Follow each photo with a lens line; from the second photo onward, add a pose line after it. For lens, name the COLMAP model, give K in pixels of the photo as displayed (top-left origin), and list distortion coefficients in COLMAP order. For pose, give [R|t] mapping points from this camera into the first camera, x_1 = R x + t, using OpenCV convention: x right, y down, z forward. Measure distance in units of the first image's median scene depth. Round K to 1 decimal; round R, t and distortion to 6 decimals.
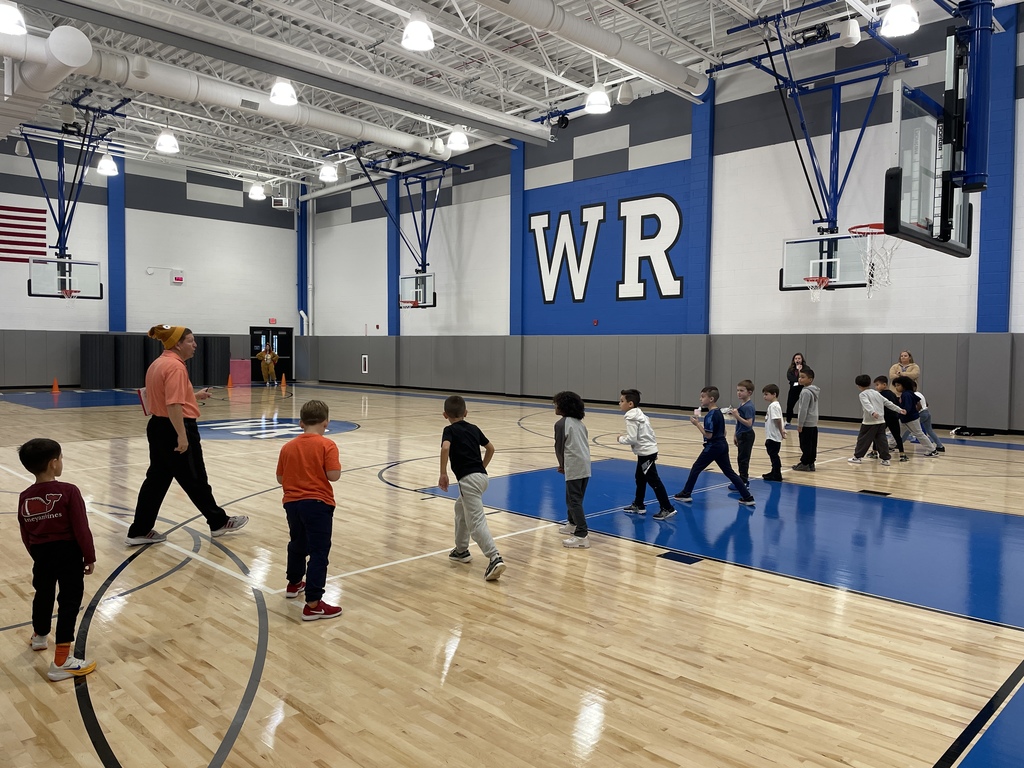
lens RADIAL K [[771.2, 0, 516.4], [0, 771.2, 377.4], [0, 0, 1]] dist [0.090481, -0.110699]
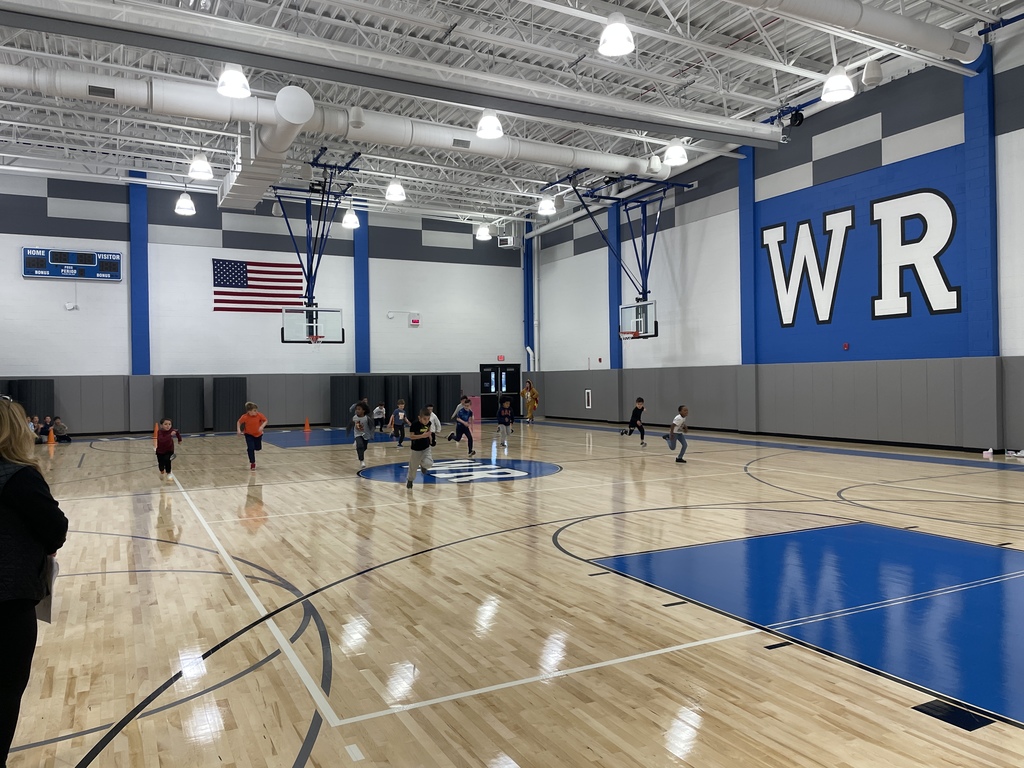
lens RADIAL K [[771.2, 0, 517.1], [0, 771.2, 374.9], [0, 0, 1]] dist [0.090481, -0.110699]
pose [[0.951834, -0.026250, -0.305487, 0.019527], [0.012491, 0.998821, -0.046909, -0.004099], [0.306358, 0.040834, 0.951040, 0.072671]]
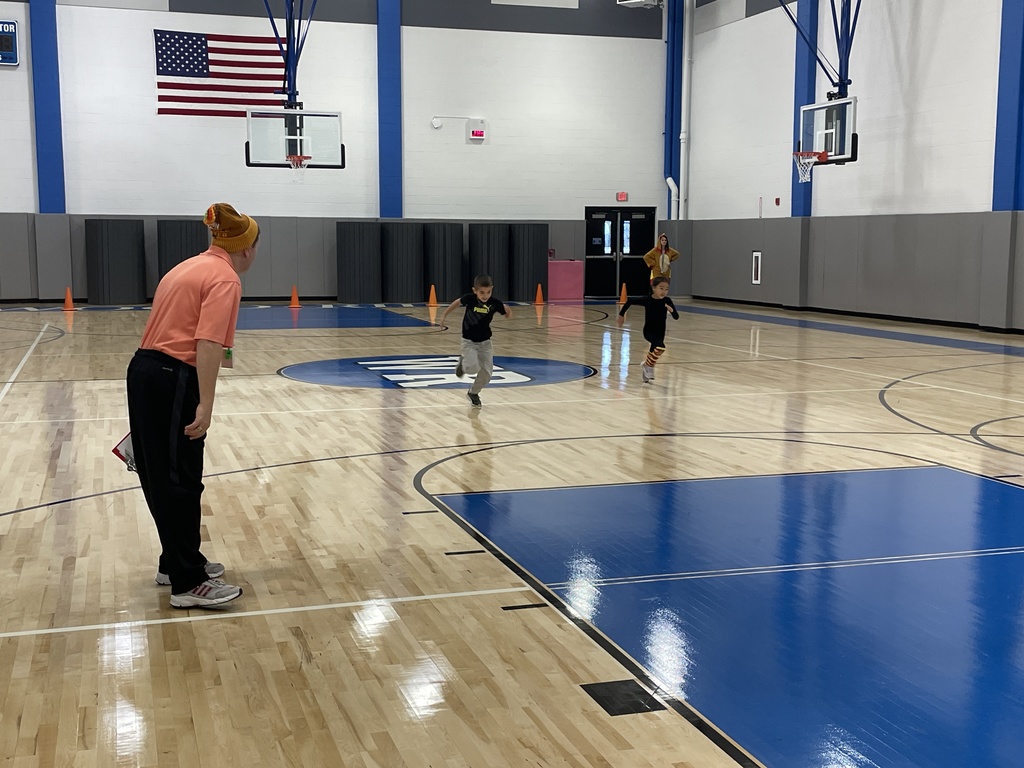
lens RADIAL K [[1286.8, 0, 510.4], [0, 1286.8, 403.8], [0, 0, 1]] dist [0.076851, 0.000000]
pose [[0.883722, 0.053201, -0.464978, 0.126059], [-0.013003, 0.995926, 0.089237, 0.000033], [0.467831, -0.072815, 0.880813, 0.085665]]
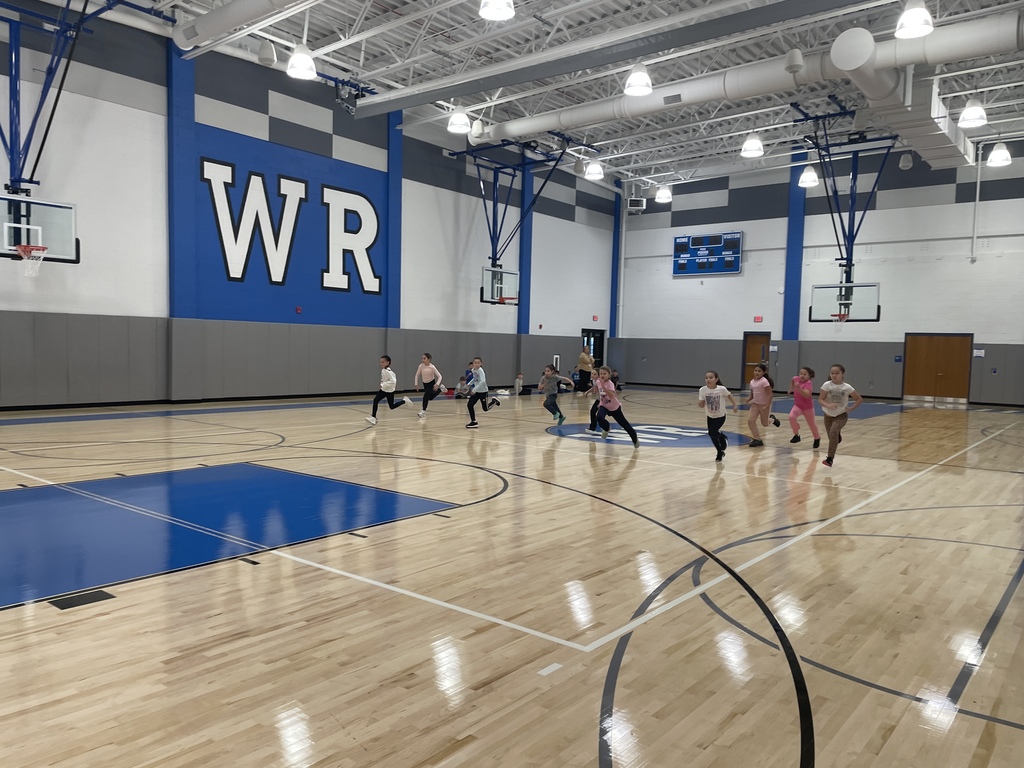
lens RADIAL K [[771.2, 0, 491.7], [0, 771.2, 383.1], [0, 0, 1]] dist [0.090481, -0.110699]
pose [[-0.089158, -0.063655, 0.993981, -0.816256], [0.012011, 0.997814, 0.064978, -0.040815], [-0.995945, 0.017732, -0.088199, 0.835754]]
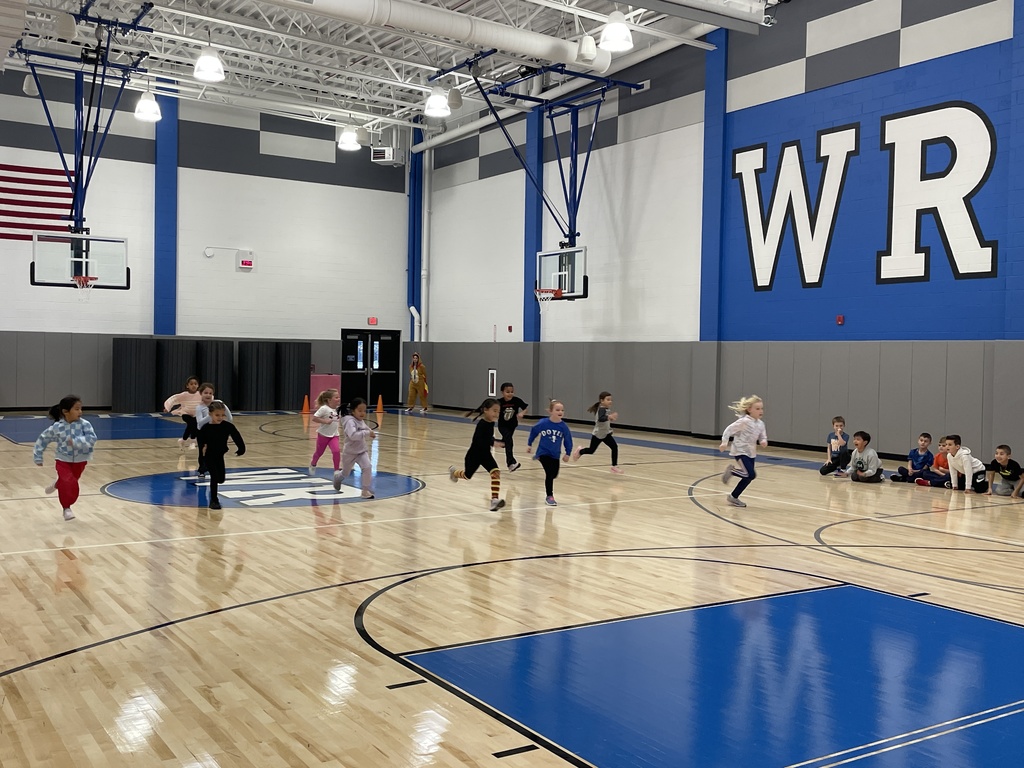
lens RADIAL K [[1038.3, 0, 518.5], [0, 1038.3, 372.1], [0, 0, 1]] dist [0.067895, 0.000000]
pose [[0.977285, 0.010289, -0.211680, 0.029128], [-0.015954, 0.999558, -0.025074, -0.005372], [0.211329, 0.027882, 0.977017, 0.140658]]
